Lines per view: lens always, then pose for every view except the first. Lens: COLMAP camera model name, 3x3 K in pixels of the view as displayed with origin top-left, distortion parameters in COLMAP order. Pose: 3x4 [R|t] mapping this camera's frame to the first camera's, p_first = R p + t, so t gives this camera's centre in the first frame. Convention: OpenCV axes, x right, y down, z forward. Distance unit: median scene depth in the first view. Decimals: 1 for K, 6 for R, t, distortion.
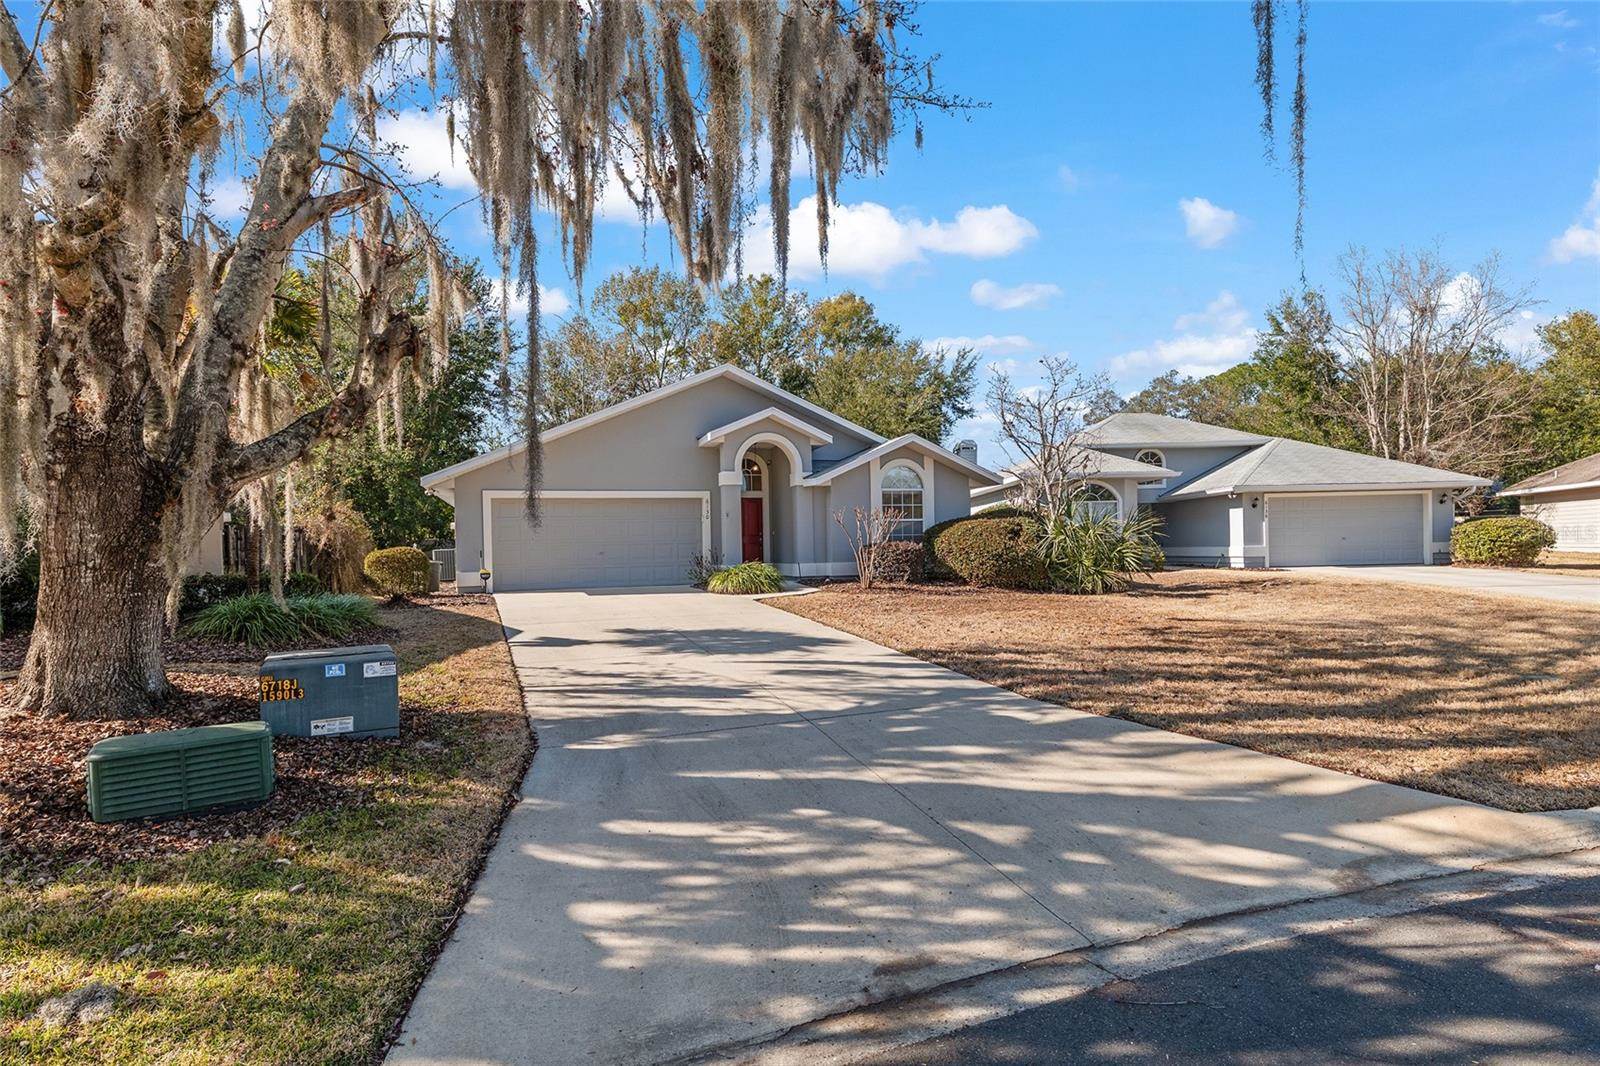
lens RADIAL K [[762.6, 0, 796.4], [0, 762.6, 549.6], [0, 0, 1]] dist [0.005515, 0.000209]
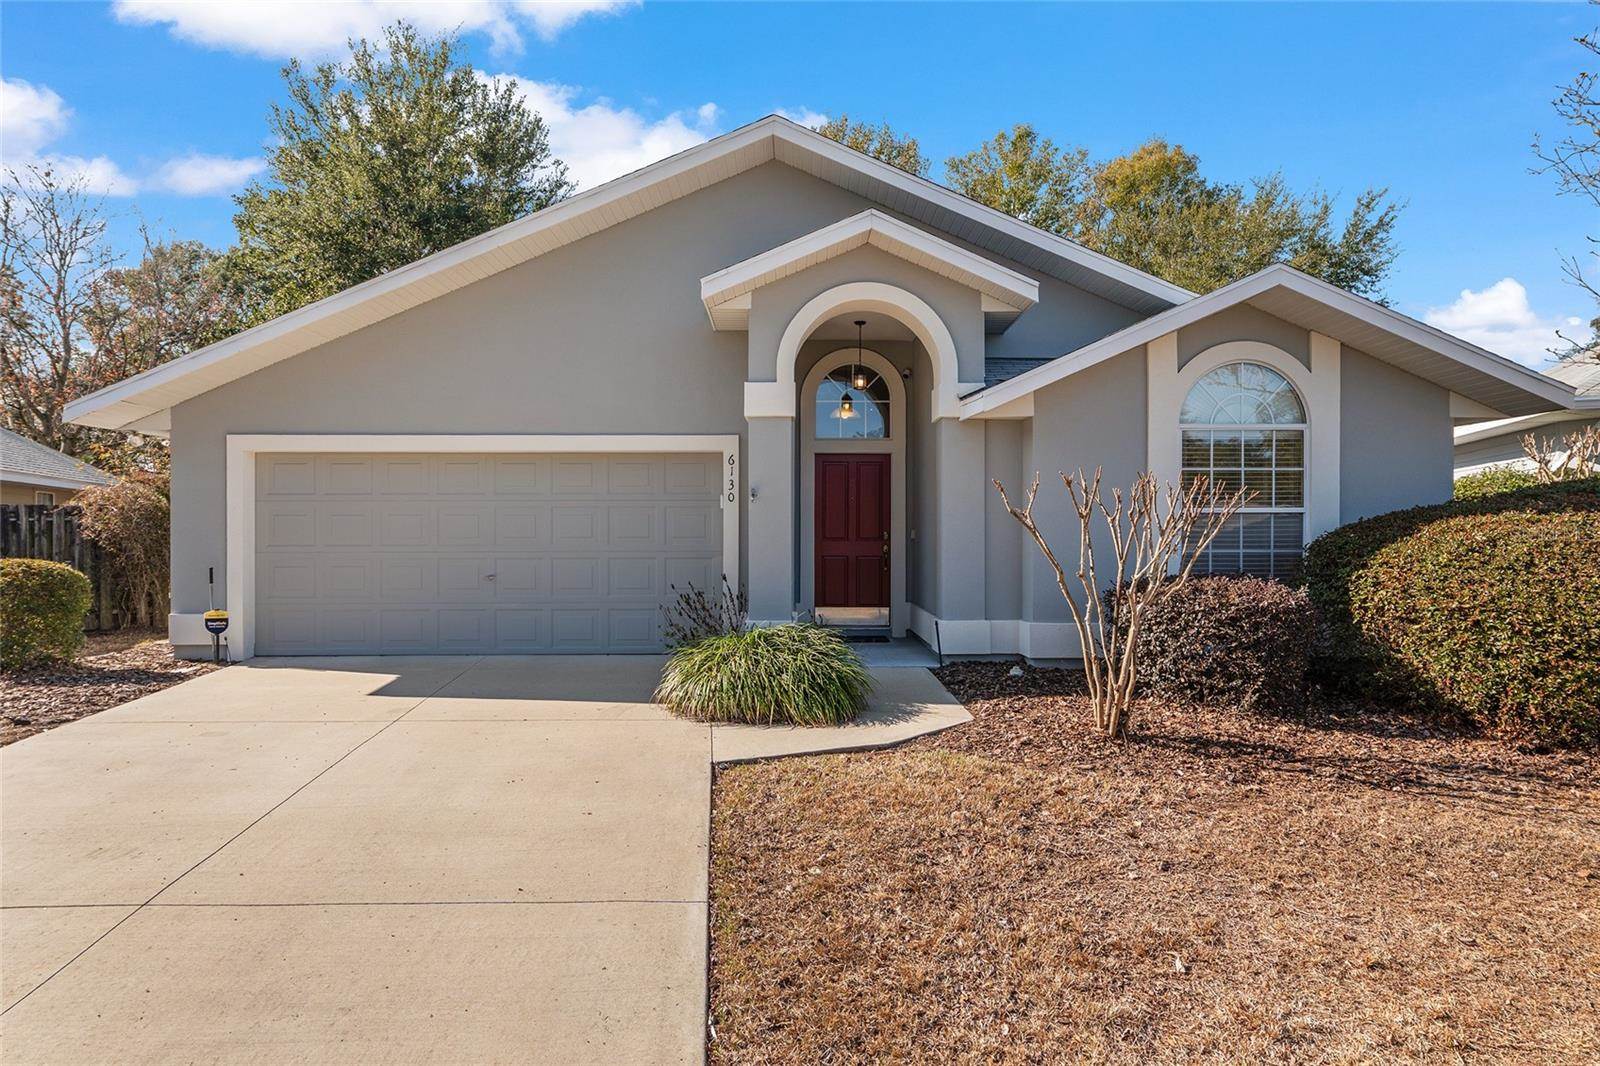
lens RADIAL K [[915.9, 0, 803.3], [0, 915.9, 531.2], [0, 0, 1]] dist [-0.008078, 0.001796]
pose [[0.952864, 0.021159, -0.302658, 0.072524], [-0.021180, 0.999771, 0.003212, -0.025862], [0.302656, 0.003350, 0.953094, 0.524451]]
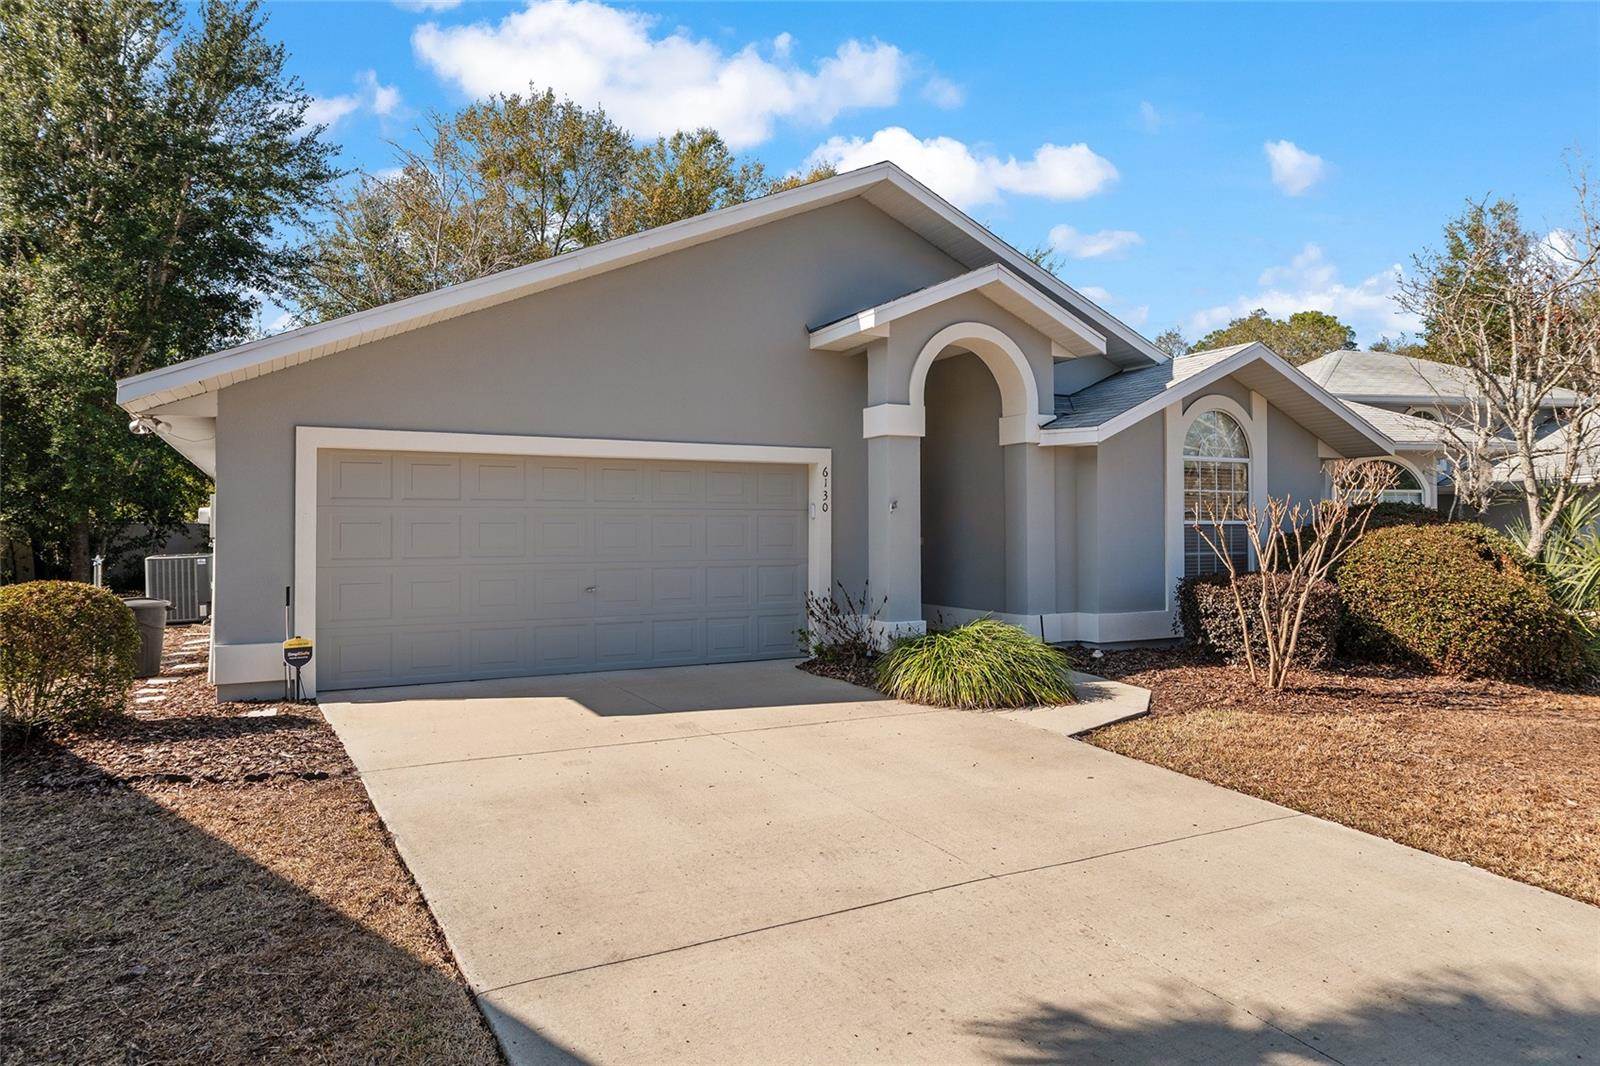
lens RADIAL K [[969.7, 0, 806.3], [0, 969.7, 523.7], [0, 0, 1]] dist [0.000149, -0.002204]
pose [[0.988087, 0.021534, 0.152383, -0.209509], [-0.019467, 0.999697, -0.015040, -0.024012], [-0.152661, 0.011895, 0.988207, 0.438393]]
